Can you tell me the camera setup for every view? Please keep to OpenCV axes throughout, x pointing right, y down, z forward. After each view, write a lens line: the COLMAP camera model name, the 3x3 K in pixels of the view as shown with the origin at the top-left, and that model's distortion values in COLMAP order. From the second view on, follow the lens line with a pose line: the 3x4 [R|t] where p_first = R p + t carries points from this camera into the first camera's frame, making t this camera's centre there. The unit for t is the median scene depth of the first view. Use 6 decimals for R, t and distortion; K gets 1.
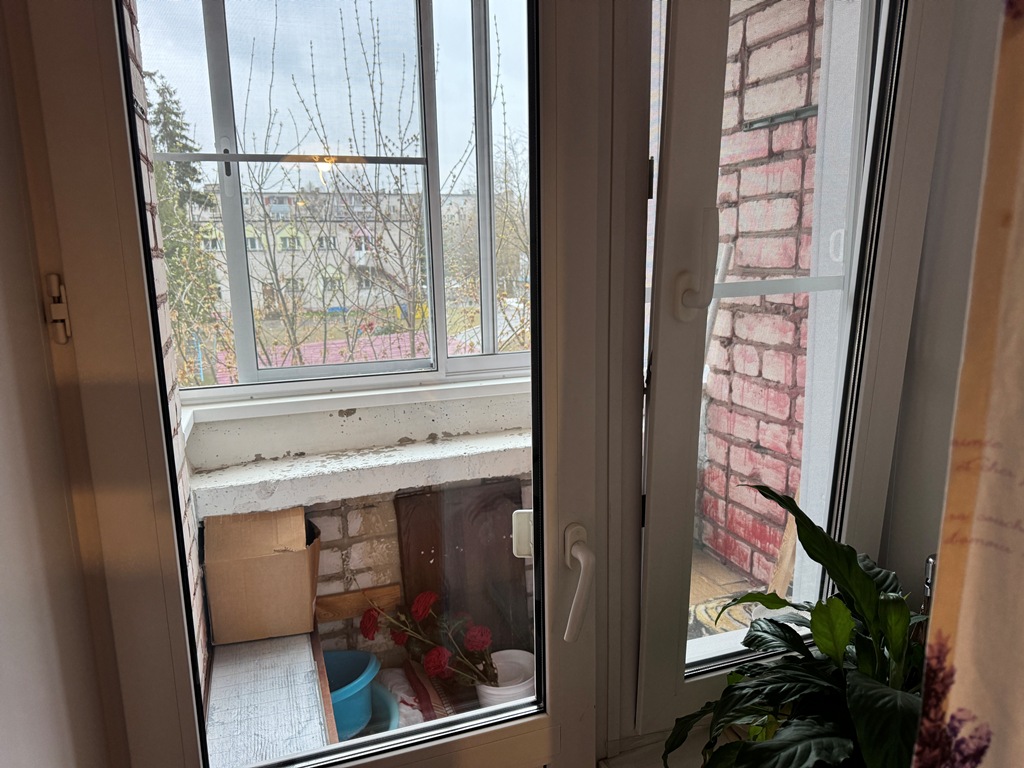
lens RADIAL K [[726.7, 0, 516.5], [0, 726.7, 390.4], [0, 0, 1]] dist [0.097971, -0.253071]
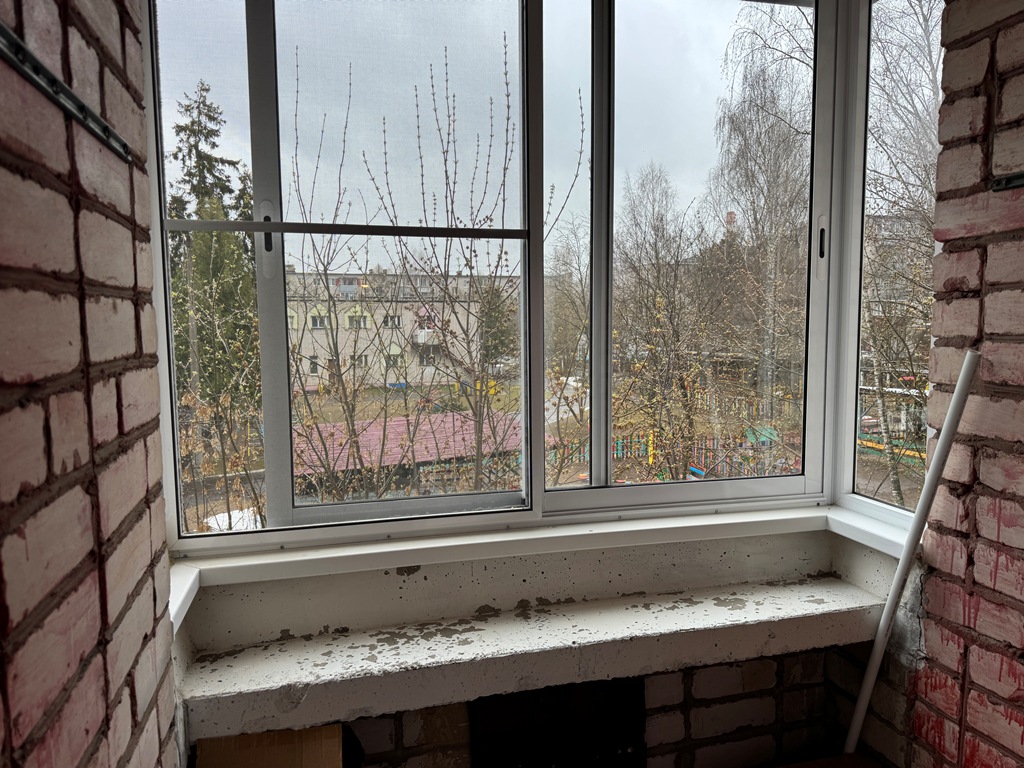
lens RADIAL K [[731.4, 0, 512.0], [0, 731.4, 384.0], [0, 0, 1]] dist [0.046619, -0.104541]
pose [[0.996225, 0.016530, -0.085216, -0.072975], [-0.026270, 0.993078, -0.114479, -0.074344], [0.082734, 0.116286, 0.989764, 0.275092]]
